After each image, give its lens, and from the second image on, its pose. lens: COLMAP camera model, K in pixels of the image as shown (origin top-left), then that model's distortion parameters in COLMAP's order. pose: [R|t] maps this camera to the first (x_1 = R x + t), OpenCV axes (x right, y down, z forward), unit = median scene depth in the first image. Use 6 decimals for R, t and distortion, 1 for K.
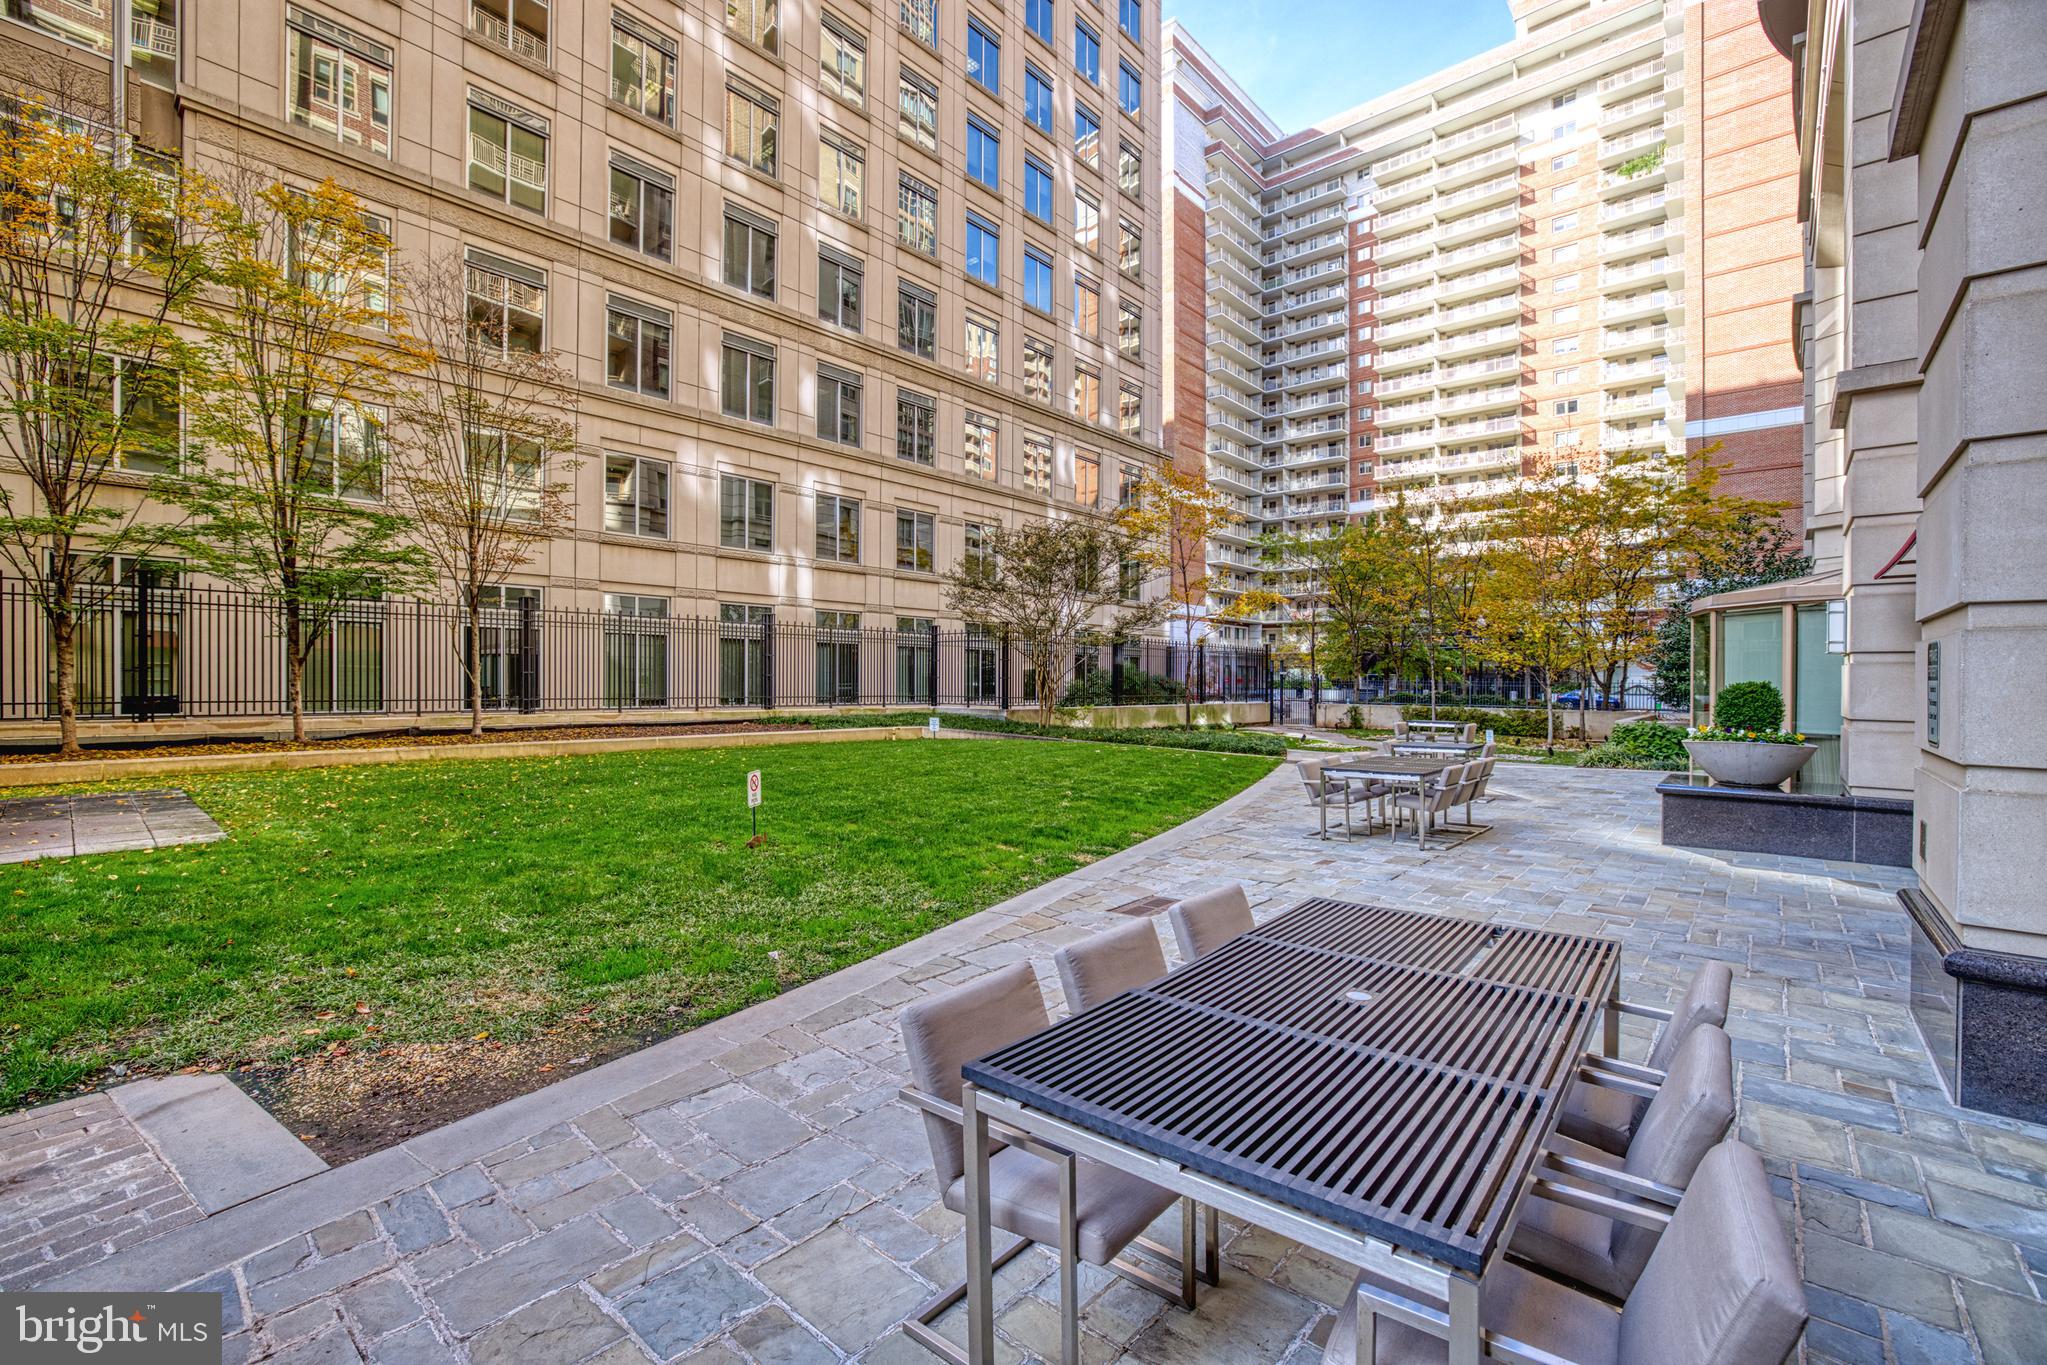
lens RADIAL K [[870.0, 0, 1006.9], [0, 870.0, 685.4], [0, 0, 1]] dist [-0.027177, 0.004173]
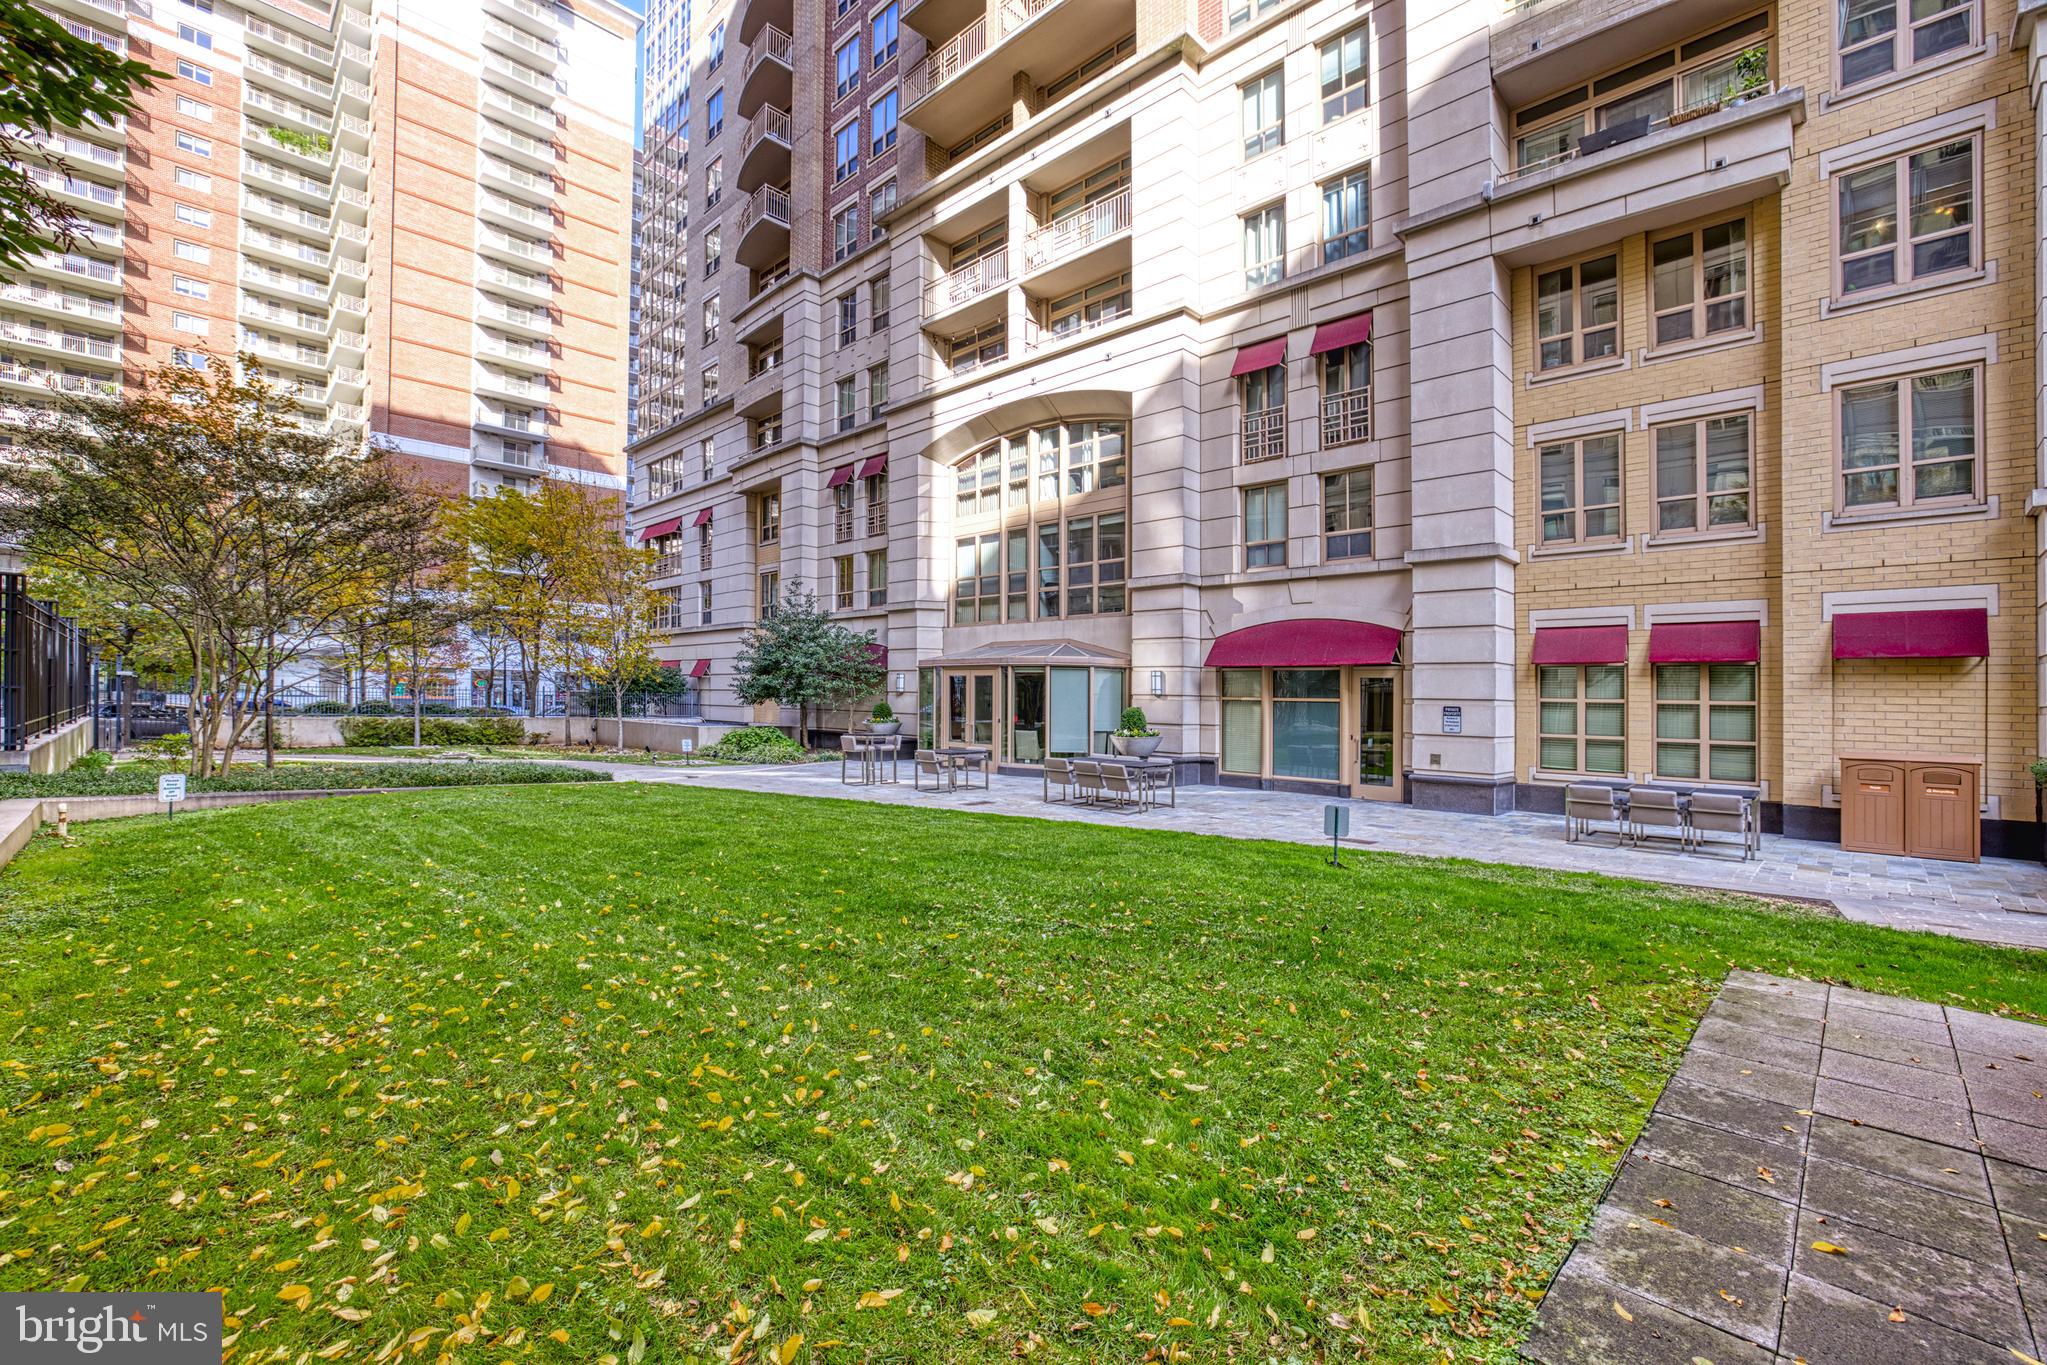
lens RADIAL K [[870.0, 0, 1010.5], [0, 870.0, 678.1], [0, 0, 1]] dist [-0.027177, 0.004173]
pose [[0.058464, 0.015614, 0.998167, -0.182820], [-0.012144, 0.999815, -0.014928, -0.005517], [-0.998216, -0.011249, 0.058643, 0.171329]]
